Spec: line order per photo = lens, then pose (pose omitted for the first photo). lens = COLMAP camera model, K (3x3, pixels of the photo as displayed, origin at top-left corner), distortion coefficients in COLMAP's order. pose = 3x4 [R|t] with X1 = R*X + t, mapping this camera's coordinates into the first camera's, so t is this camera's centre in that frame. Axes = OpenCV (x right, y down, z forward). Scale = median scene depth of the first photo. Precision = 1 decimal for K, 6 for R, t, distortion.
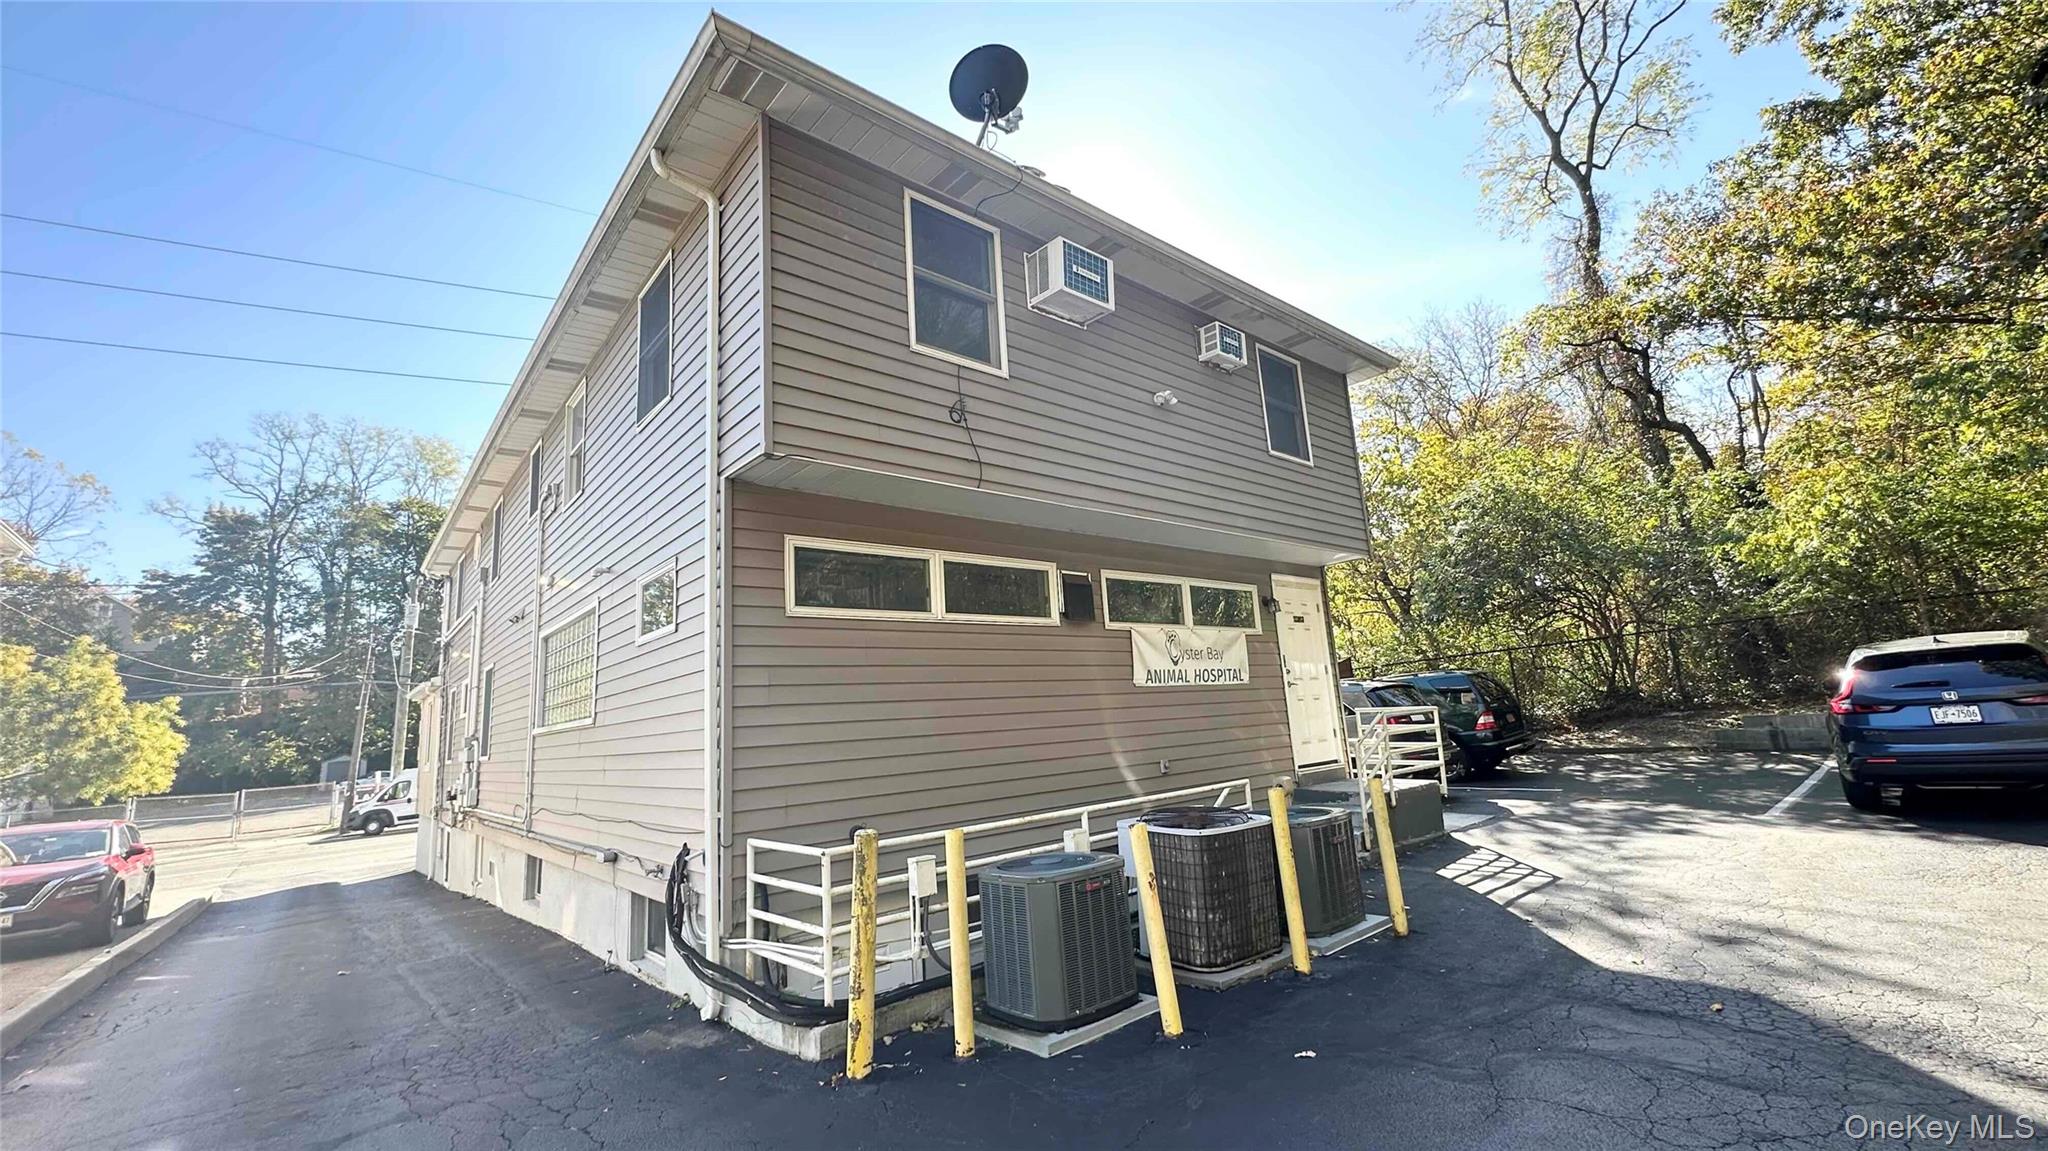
lens RADIAL K [[815.5, 0, 1022.4], [0, 815.5, 570.8], [0, 0, 1]] dist [-0.000474, -0.000073]
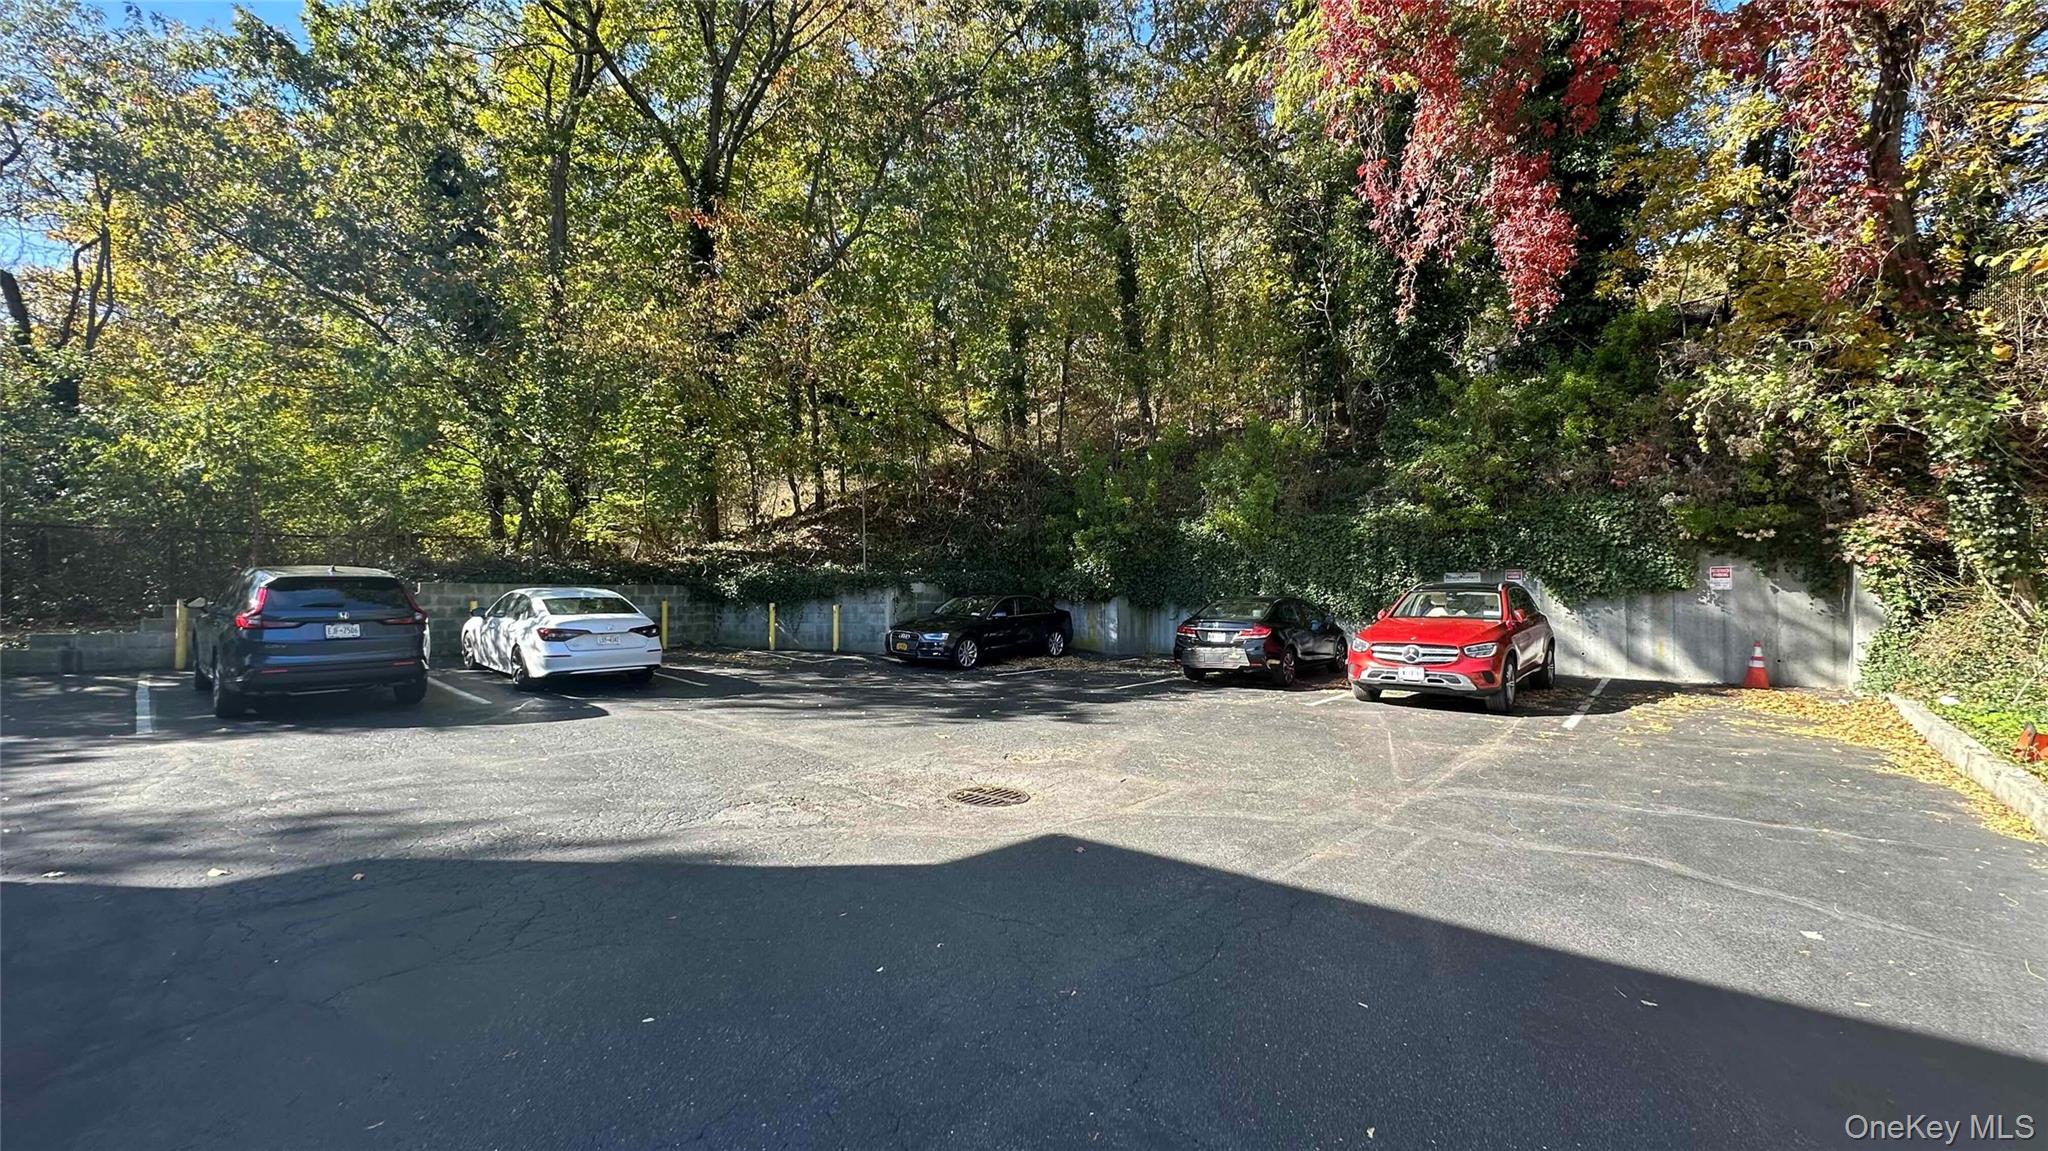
lens RADIAL K [[815.5, 0, 1022.4], [0, 815.5, 570.8], [0, 0, 1]] dist [-0.000474, -0.000073]
pose [[-0.143321, 0.097624, 0.984850, -0.359709], [-0.175936, 0.976759, -0.122425, 0.105801], [-0.973912, -0.190817, -0.122815, 0.322351]]
